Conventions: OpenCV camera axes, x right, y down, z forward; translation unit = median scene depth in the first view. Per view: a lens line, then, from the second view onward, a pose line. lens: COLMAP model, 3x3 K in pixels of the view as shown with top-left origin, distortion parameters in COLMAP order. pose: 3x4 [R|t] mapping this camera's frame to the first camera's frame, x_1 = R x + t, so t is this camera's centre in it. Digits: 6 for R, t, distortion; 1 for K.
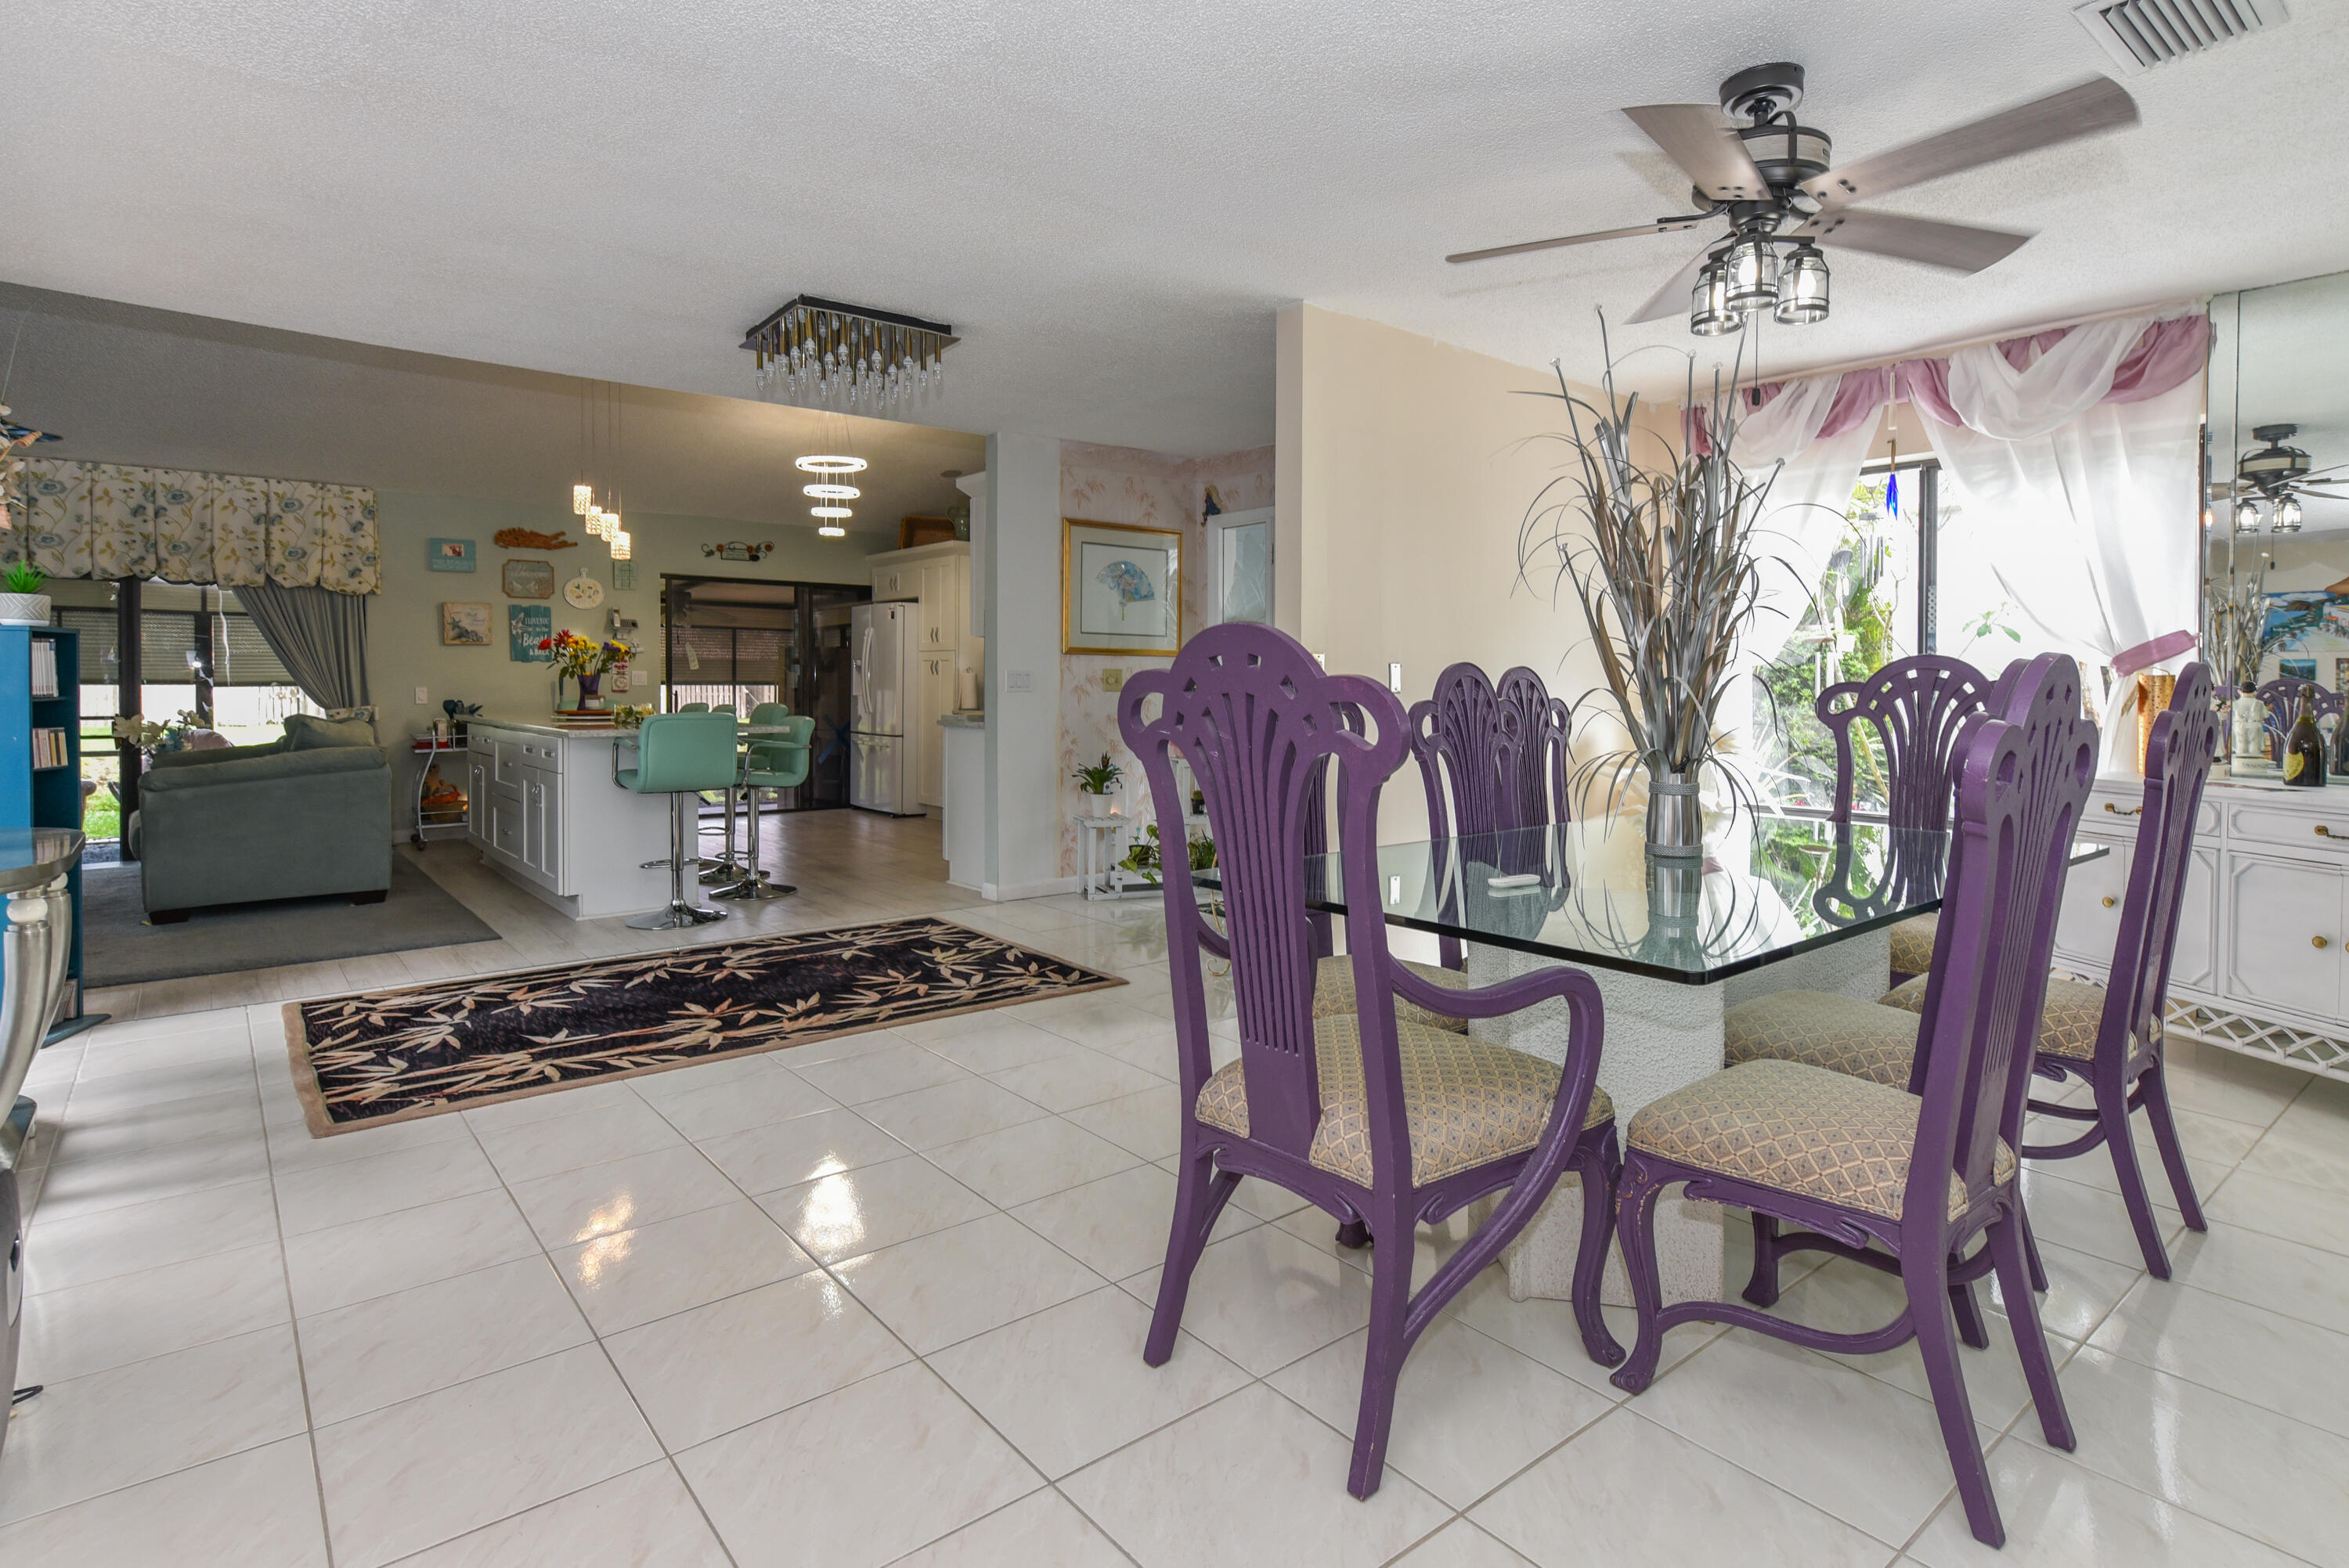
lens RADIAL K [[1183.3, 0, 1133.2], [0, 1183.3, 699.6], [0, 0, 1]] dist [0.004499, -0.001386]
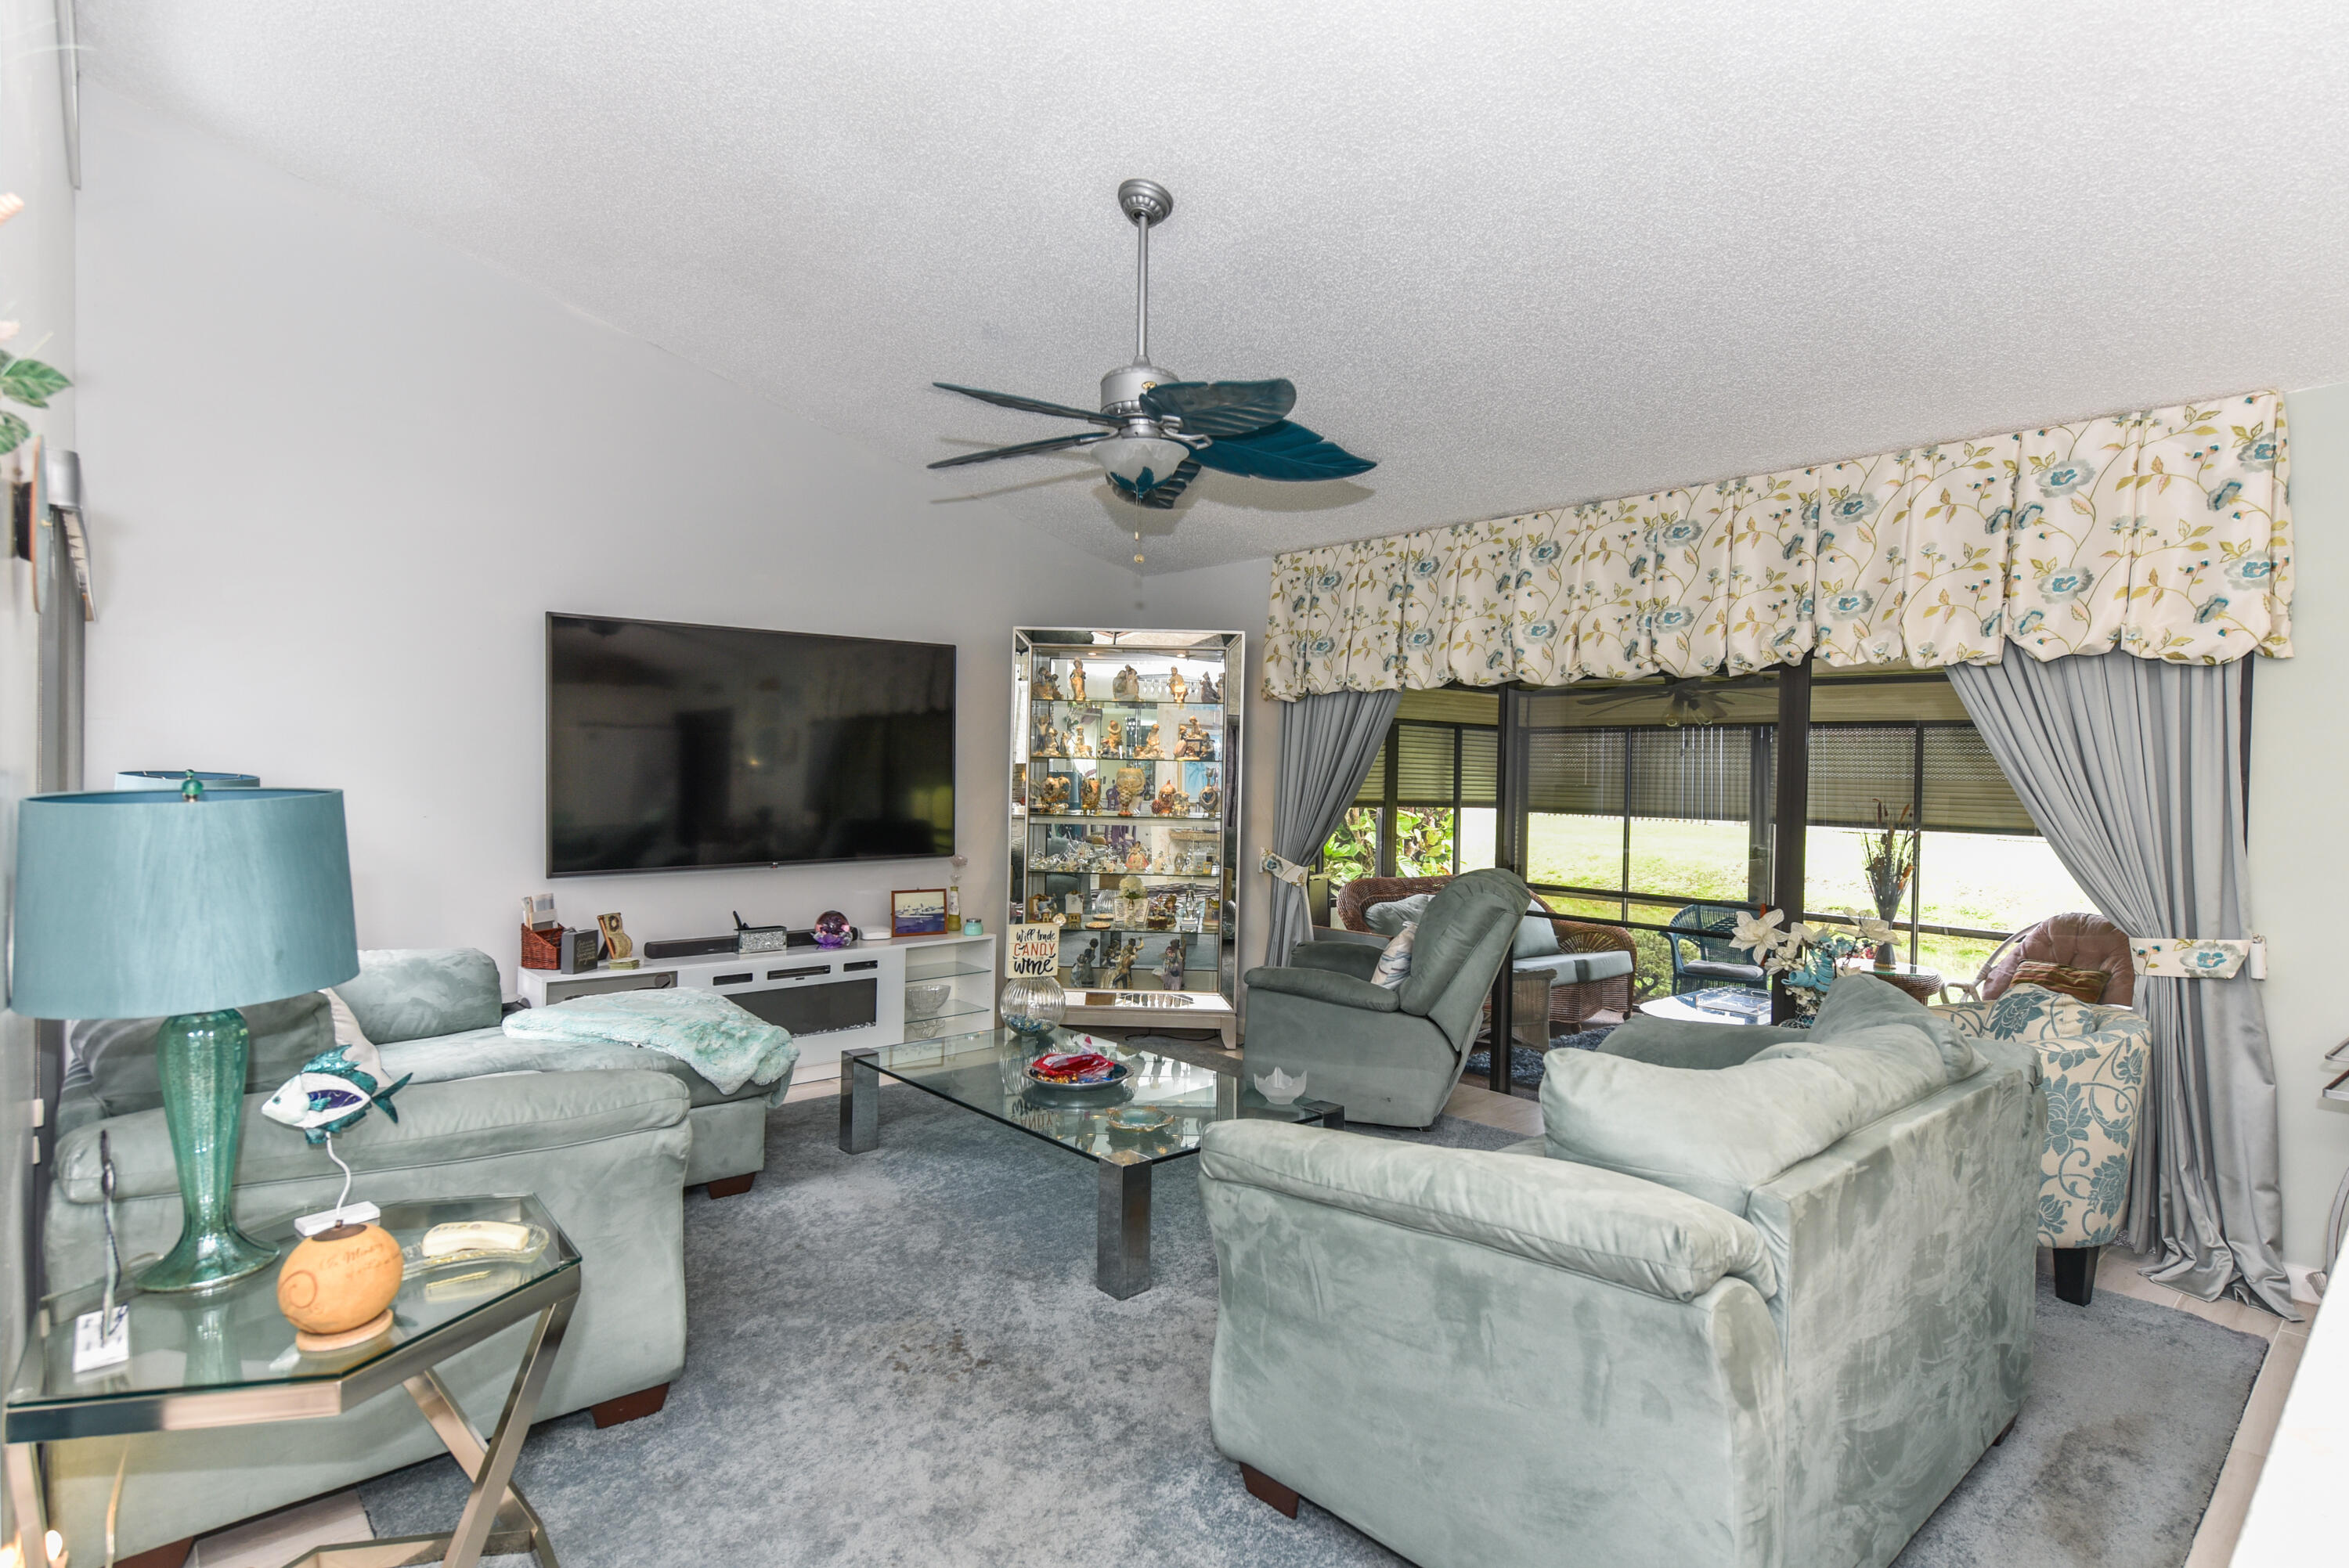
lens RADIAL K [[1183.3, 0, 1175.3], [0, 1183.3, 782.6], [0, 0, 1]] dist [0.004499, -0.001386]
pose [[0.068389, 0.009949, -0.997609, -0.284197], [-0.033757, 0.999401, 0.007653, -0.040046], [0.997087, 0.033153, 0.068684, 0.644626]]
